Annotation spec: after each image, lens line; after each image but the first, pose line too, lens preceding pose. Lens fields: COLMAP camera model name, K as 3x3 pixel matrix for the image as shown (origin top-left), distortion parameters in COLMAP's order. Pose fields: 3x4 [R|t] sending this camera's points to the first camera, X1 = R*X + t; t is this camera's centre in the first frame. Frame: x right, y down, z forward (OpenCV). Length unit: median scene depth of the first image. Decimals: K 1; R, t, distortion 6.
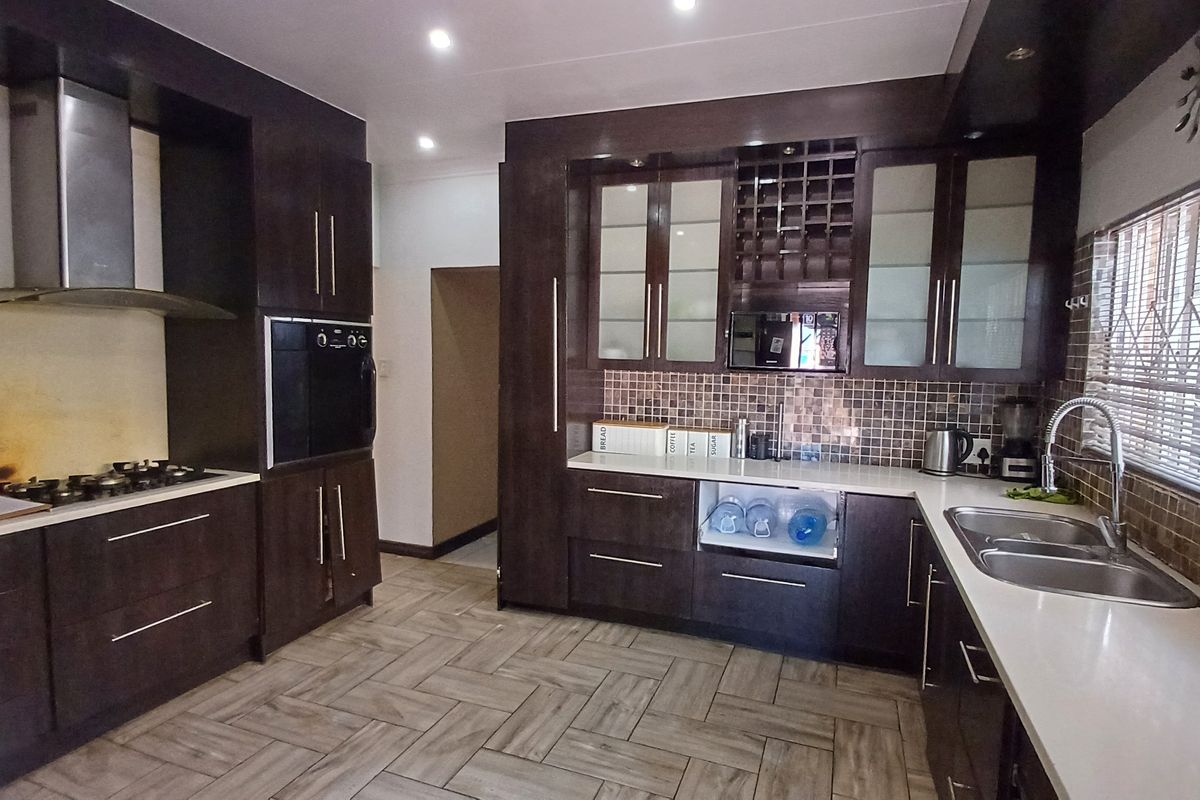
lens RADIAL K [[647.3, 0, 601.1], [0, 647.3, 404.5], [0, 0, 1]] dist [-0.001545, 0.000827]
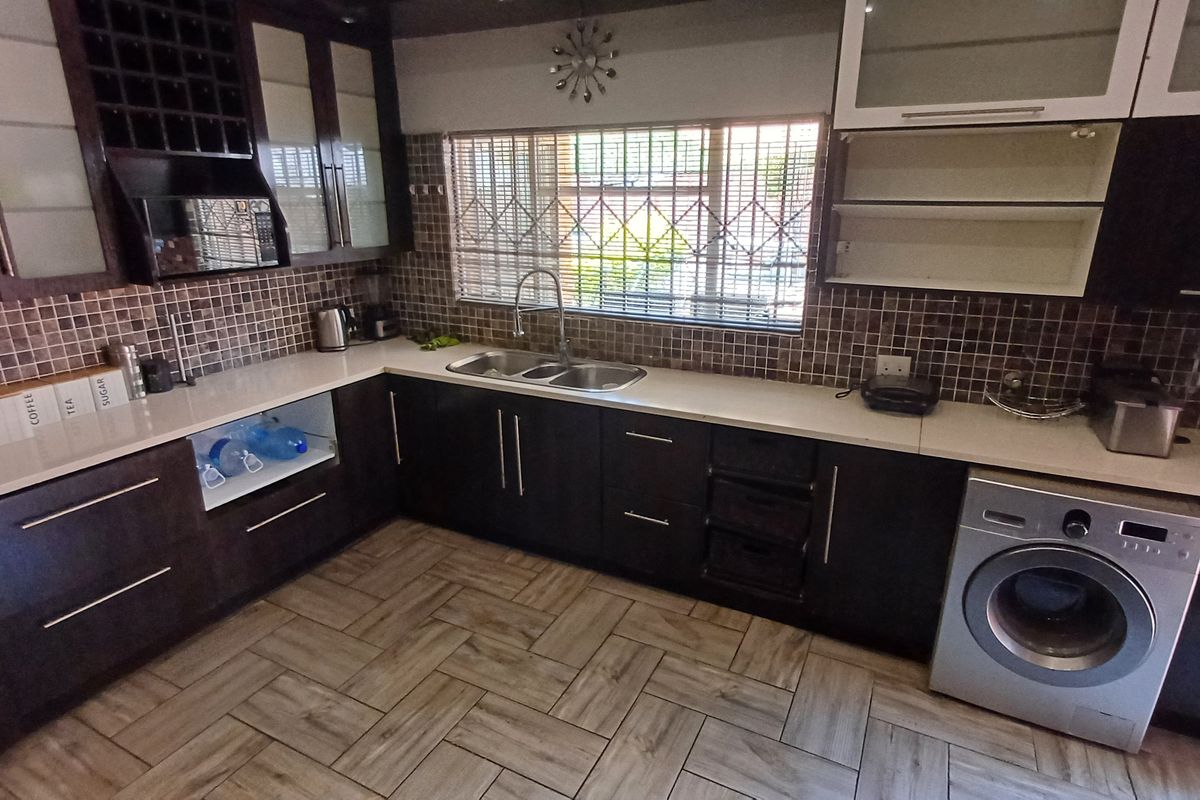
lens RADIAL K [[647.3, 0, 604.2], [0, 647.3, 403.2], [0, 0, 1]] dist [-0.001545, 0.000827]
pose [[0.102780, -0.323748, 0.940544, -0.482102], [0.086781, 0.944865, 0.315752, -0.110730], [-0.990911, 0.049169, 0.125208, 0.429505]]
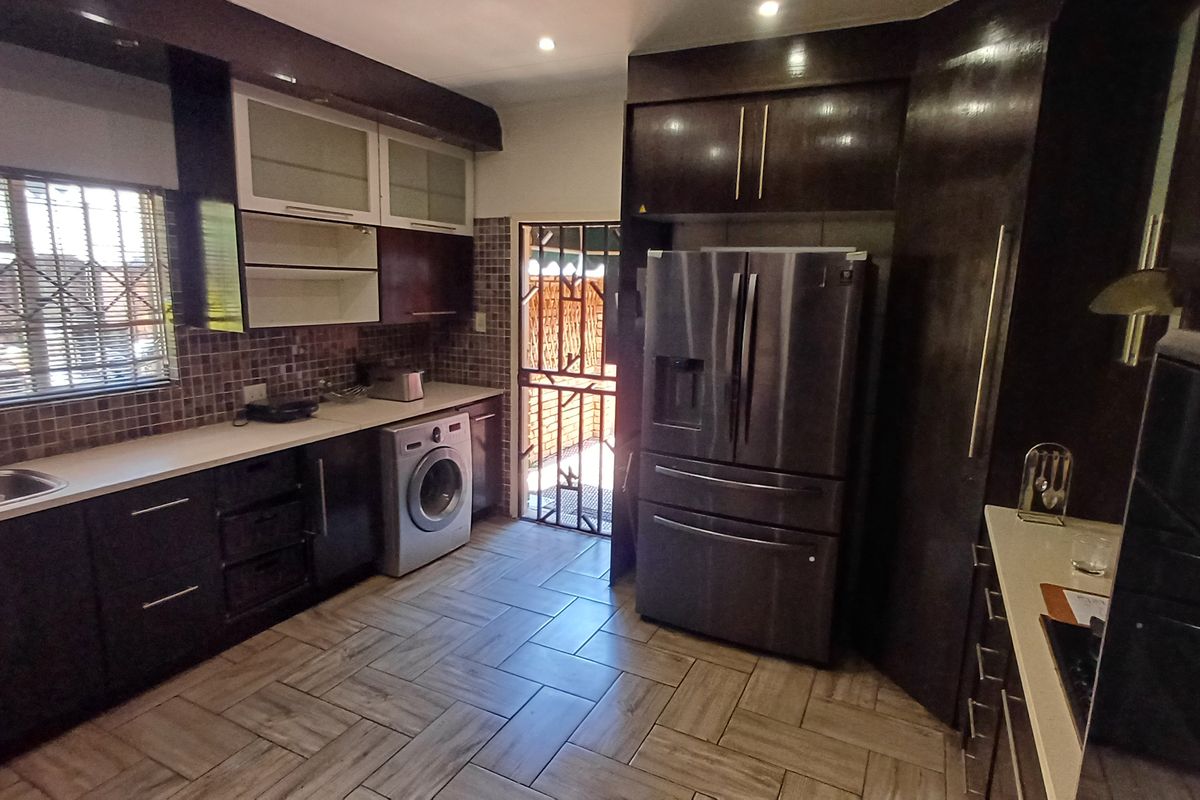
lens RADIAL K [[647.3, 0, 603.6], [0, 647.3, 398.0], [0, 0, 1]] dist [-0.001545, 0.000827]
pose [[-0.993823, -0.063063, 0.091317, -0.302355], [-0.037105, 0.964320, 0.262127, -0.149122], [-0.104590, 0.257119, -0.960703, 1.115168]]
